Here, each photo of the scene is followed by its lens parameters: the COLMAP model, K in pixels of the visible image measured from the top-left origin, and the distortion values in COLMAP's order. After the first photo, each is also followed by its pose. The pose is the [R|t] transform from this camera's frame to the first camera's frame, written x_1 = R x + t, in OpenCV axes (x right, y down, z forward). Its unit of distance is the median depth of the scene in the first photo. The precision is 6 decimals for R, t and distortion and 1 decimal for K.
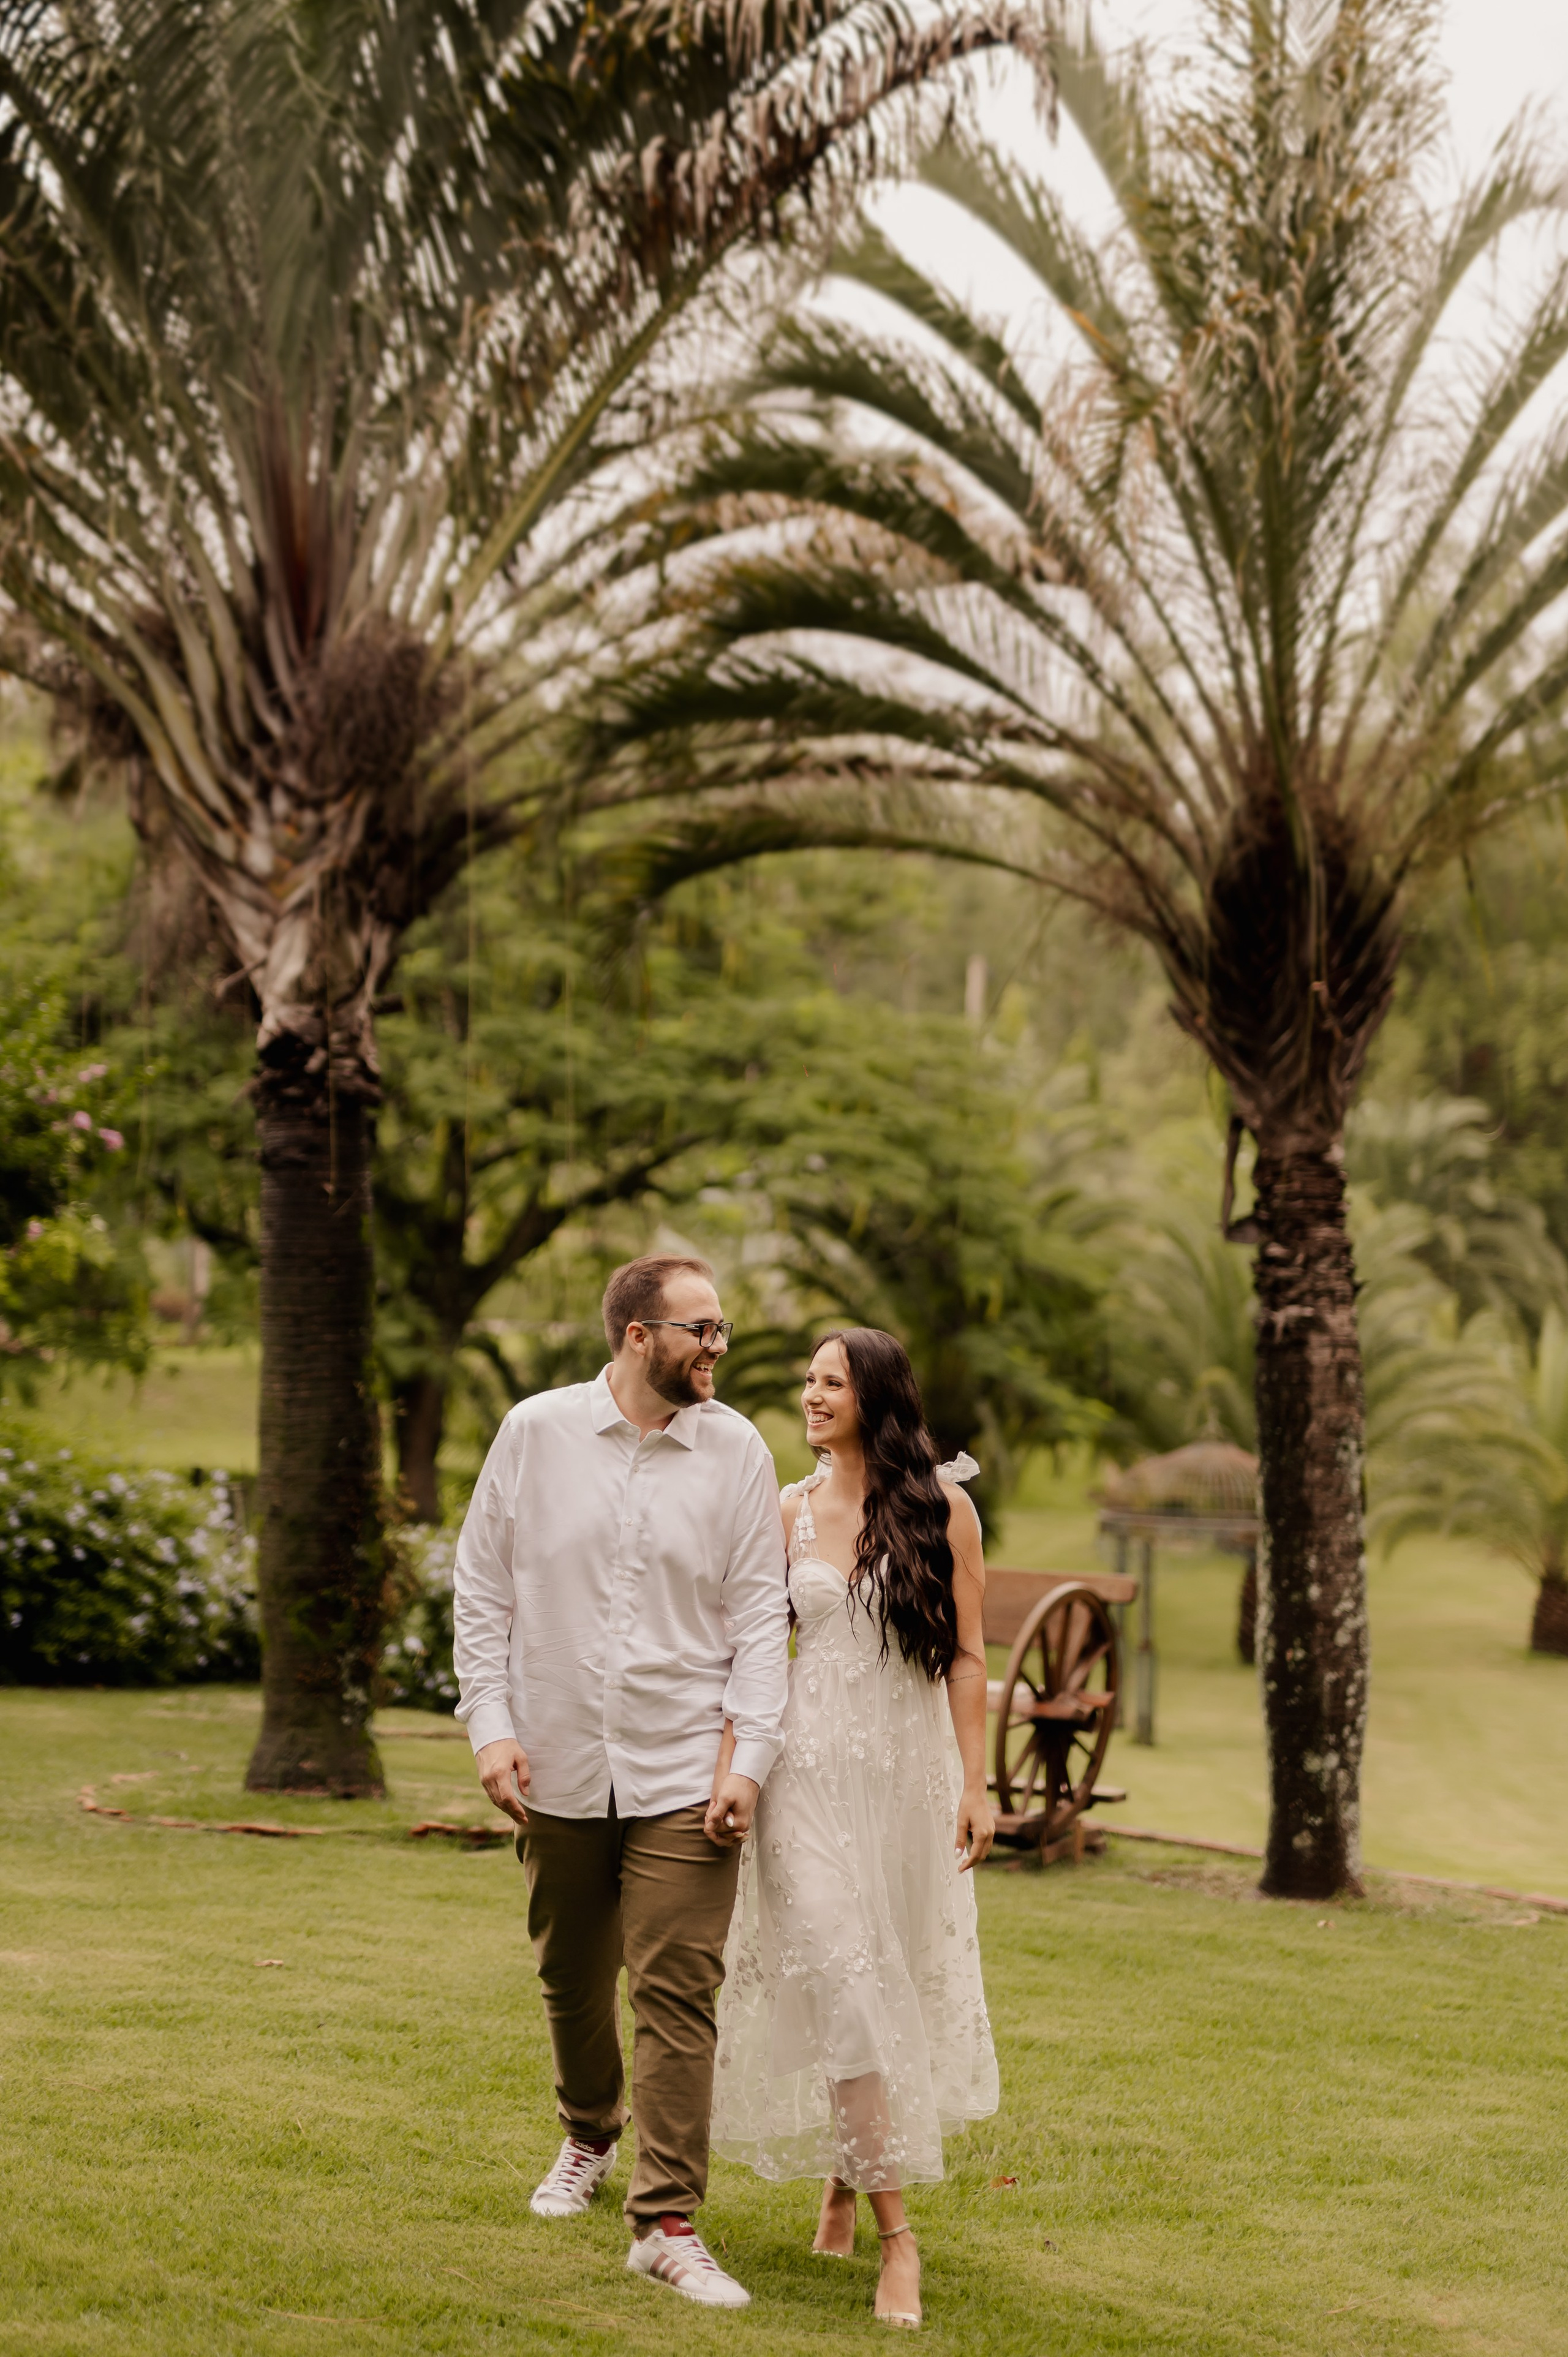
lens RADIAL K [[3660.2, 0, 784.0], [0, 3660.2, 1178.5], [0, 0, 1]] dist [0.011130, -0.000841]
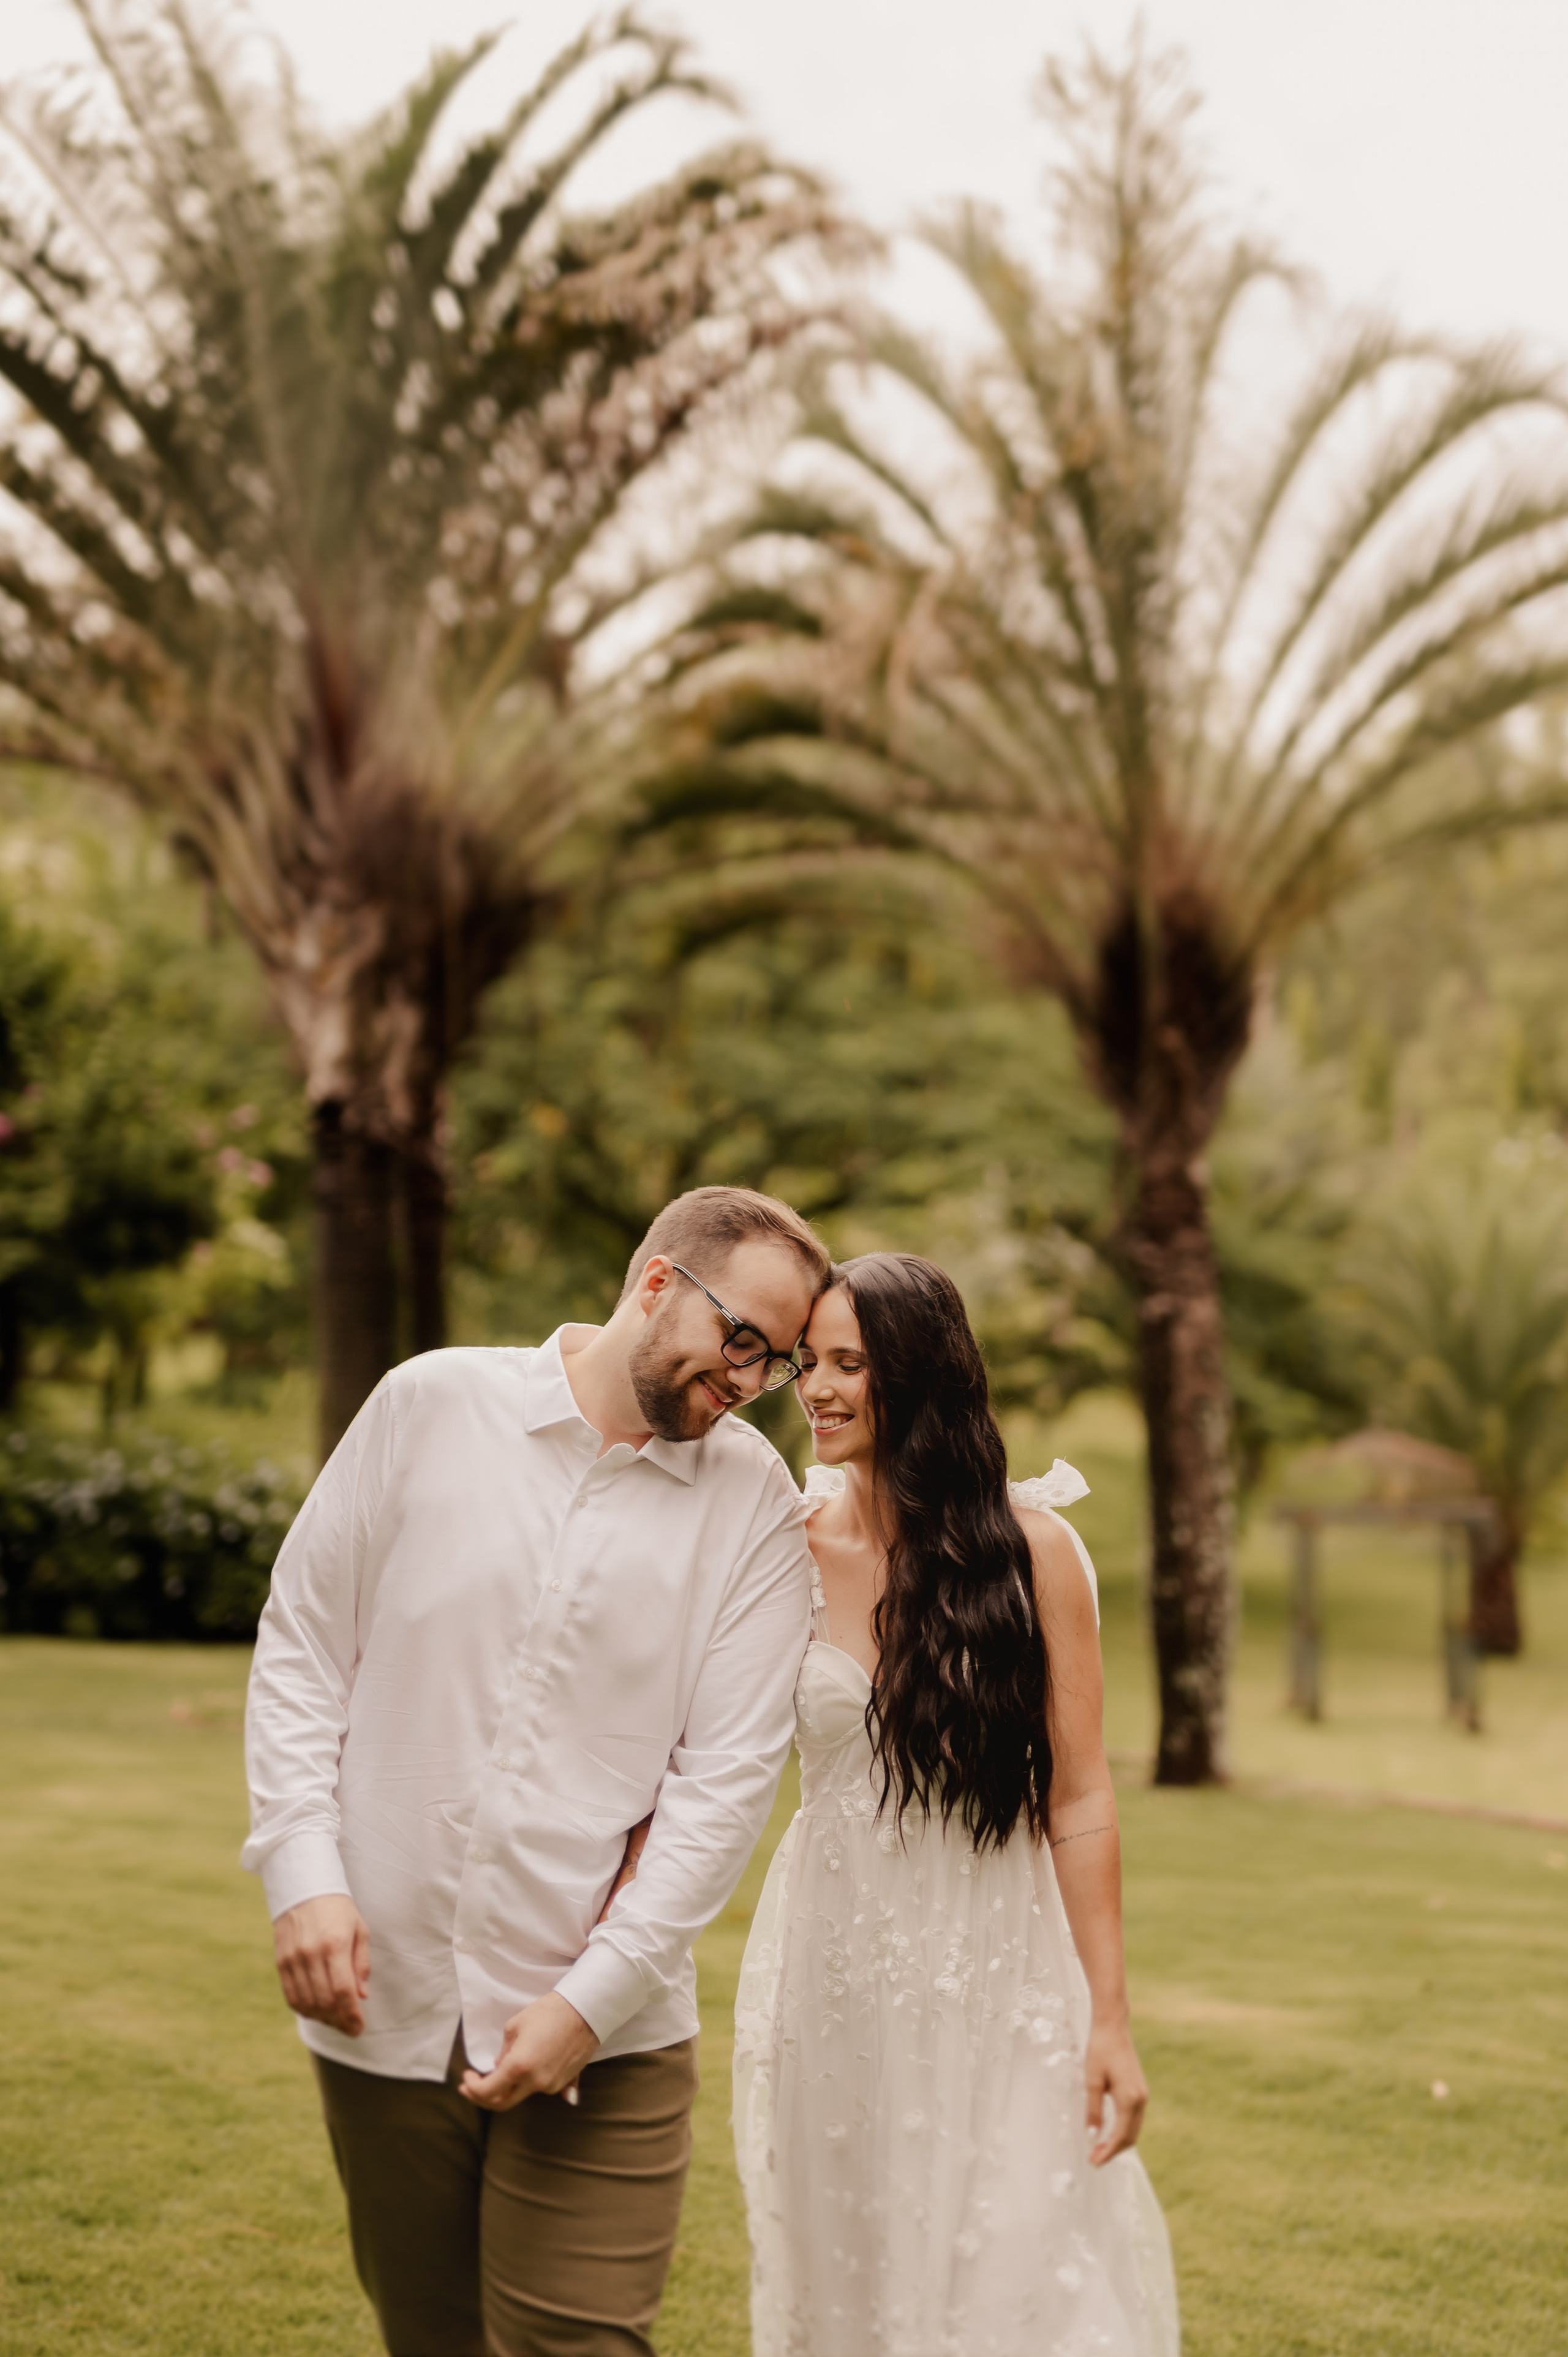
lens RADIAL K [[3838.0, 0, 793.3], [0, 3838.0, 1031.4], [0, 0, 1]] dist [-0.009757, 0.080898]
pose [[0.996037, -0.023885, -0.085673, 0.126192], [0.020574, 0.999015, -0.039322, -0.006330], [0.086528, 0.037404, 0.995547, -0.273328]]
